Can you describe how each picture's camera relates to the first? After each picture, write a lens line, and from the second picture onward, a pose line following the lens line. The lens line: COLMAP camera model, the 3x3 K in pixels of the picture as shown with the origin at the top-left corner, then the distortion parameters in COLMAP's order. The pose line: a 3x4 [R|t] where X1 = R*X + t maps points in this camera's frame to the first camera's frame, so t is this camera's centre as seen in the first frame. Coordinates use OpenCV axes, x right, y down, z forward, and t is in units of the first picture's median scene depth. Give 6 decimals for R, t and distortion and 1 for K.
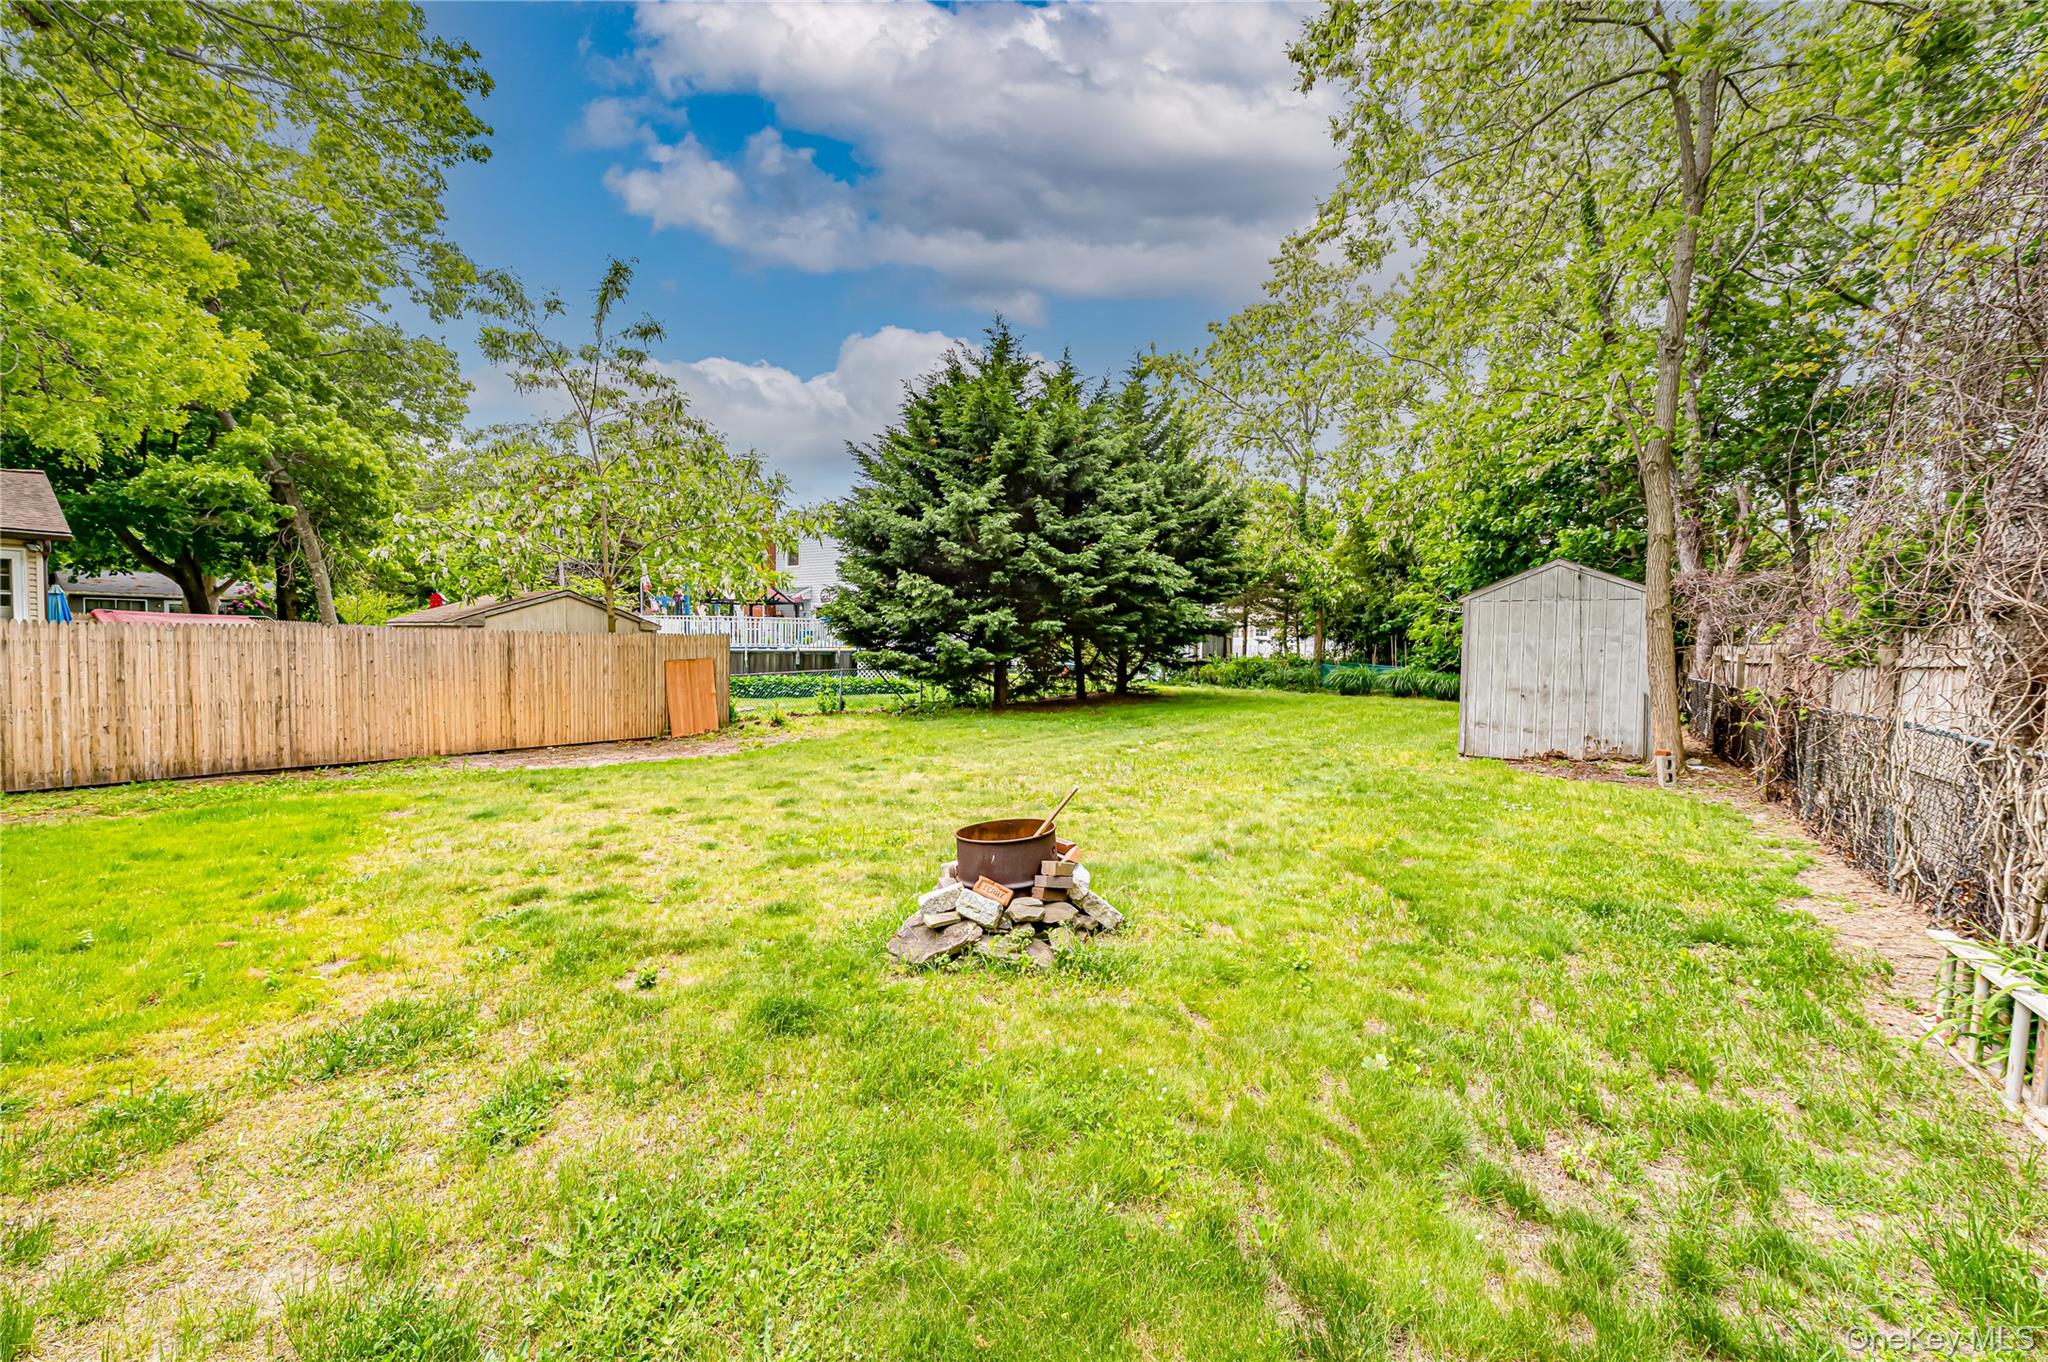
lens RADIAL K [[813.1, 0, 1031.5], [0, 813.1, 667.6], [0, 0, 1]] dist [-0.002204, -0.000428]
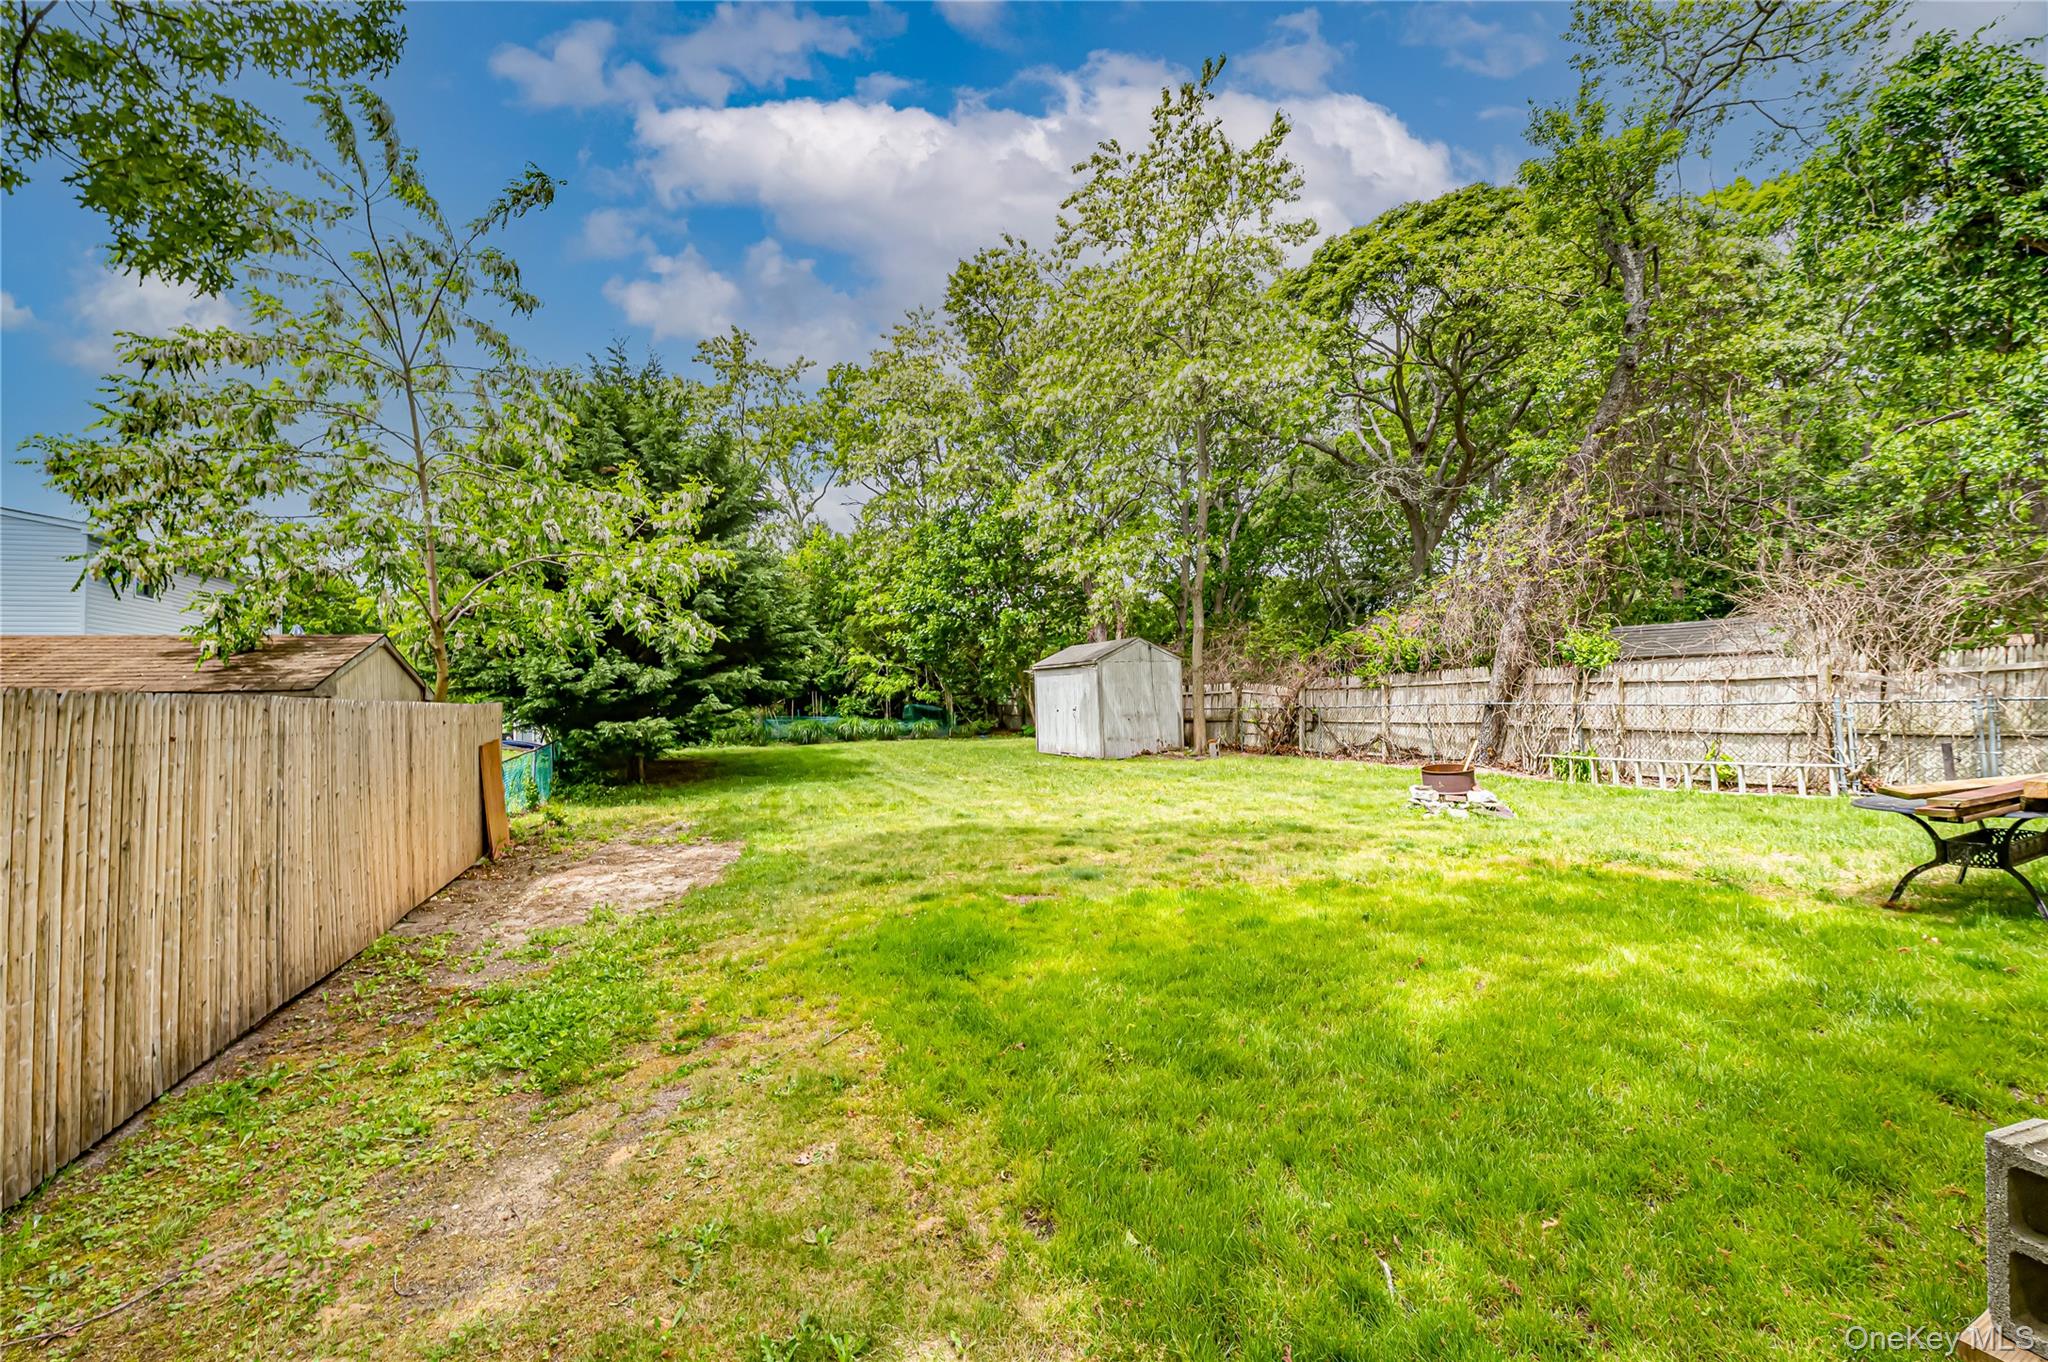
lens RADIAL K [[813.1, 0, 1031.5], [0, 813.1, 667.6], [0, 0, 1]] dist [-0.002204, -0.000428]
pose [[0.508625, -0.000682, 0.860988, -0.773800], [0.064462, 0.997223, -0.037291, -0.017165], [-0.858572, 0.074468, 0.507256, 0.274914]]
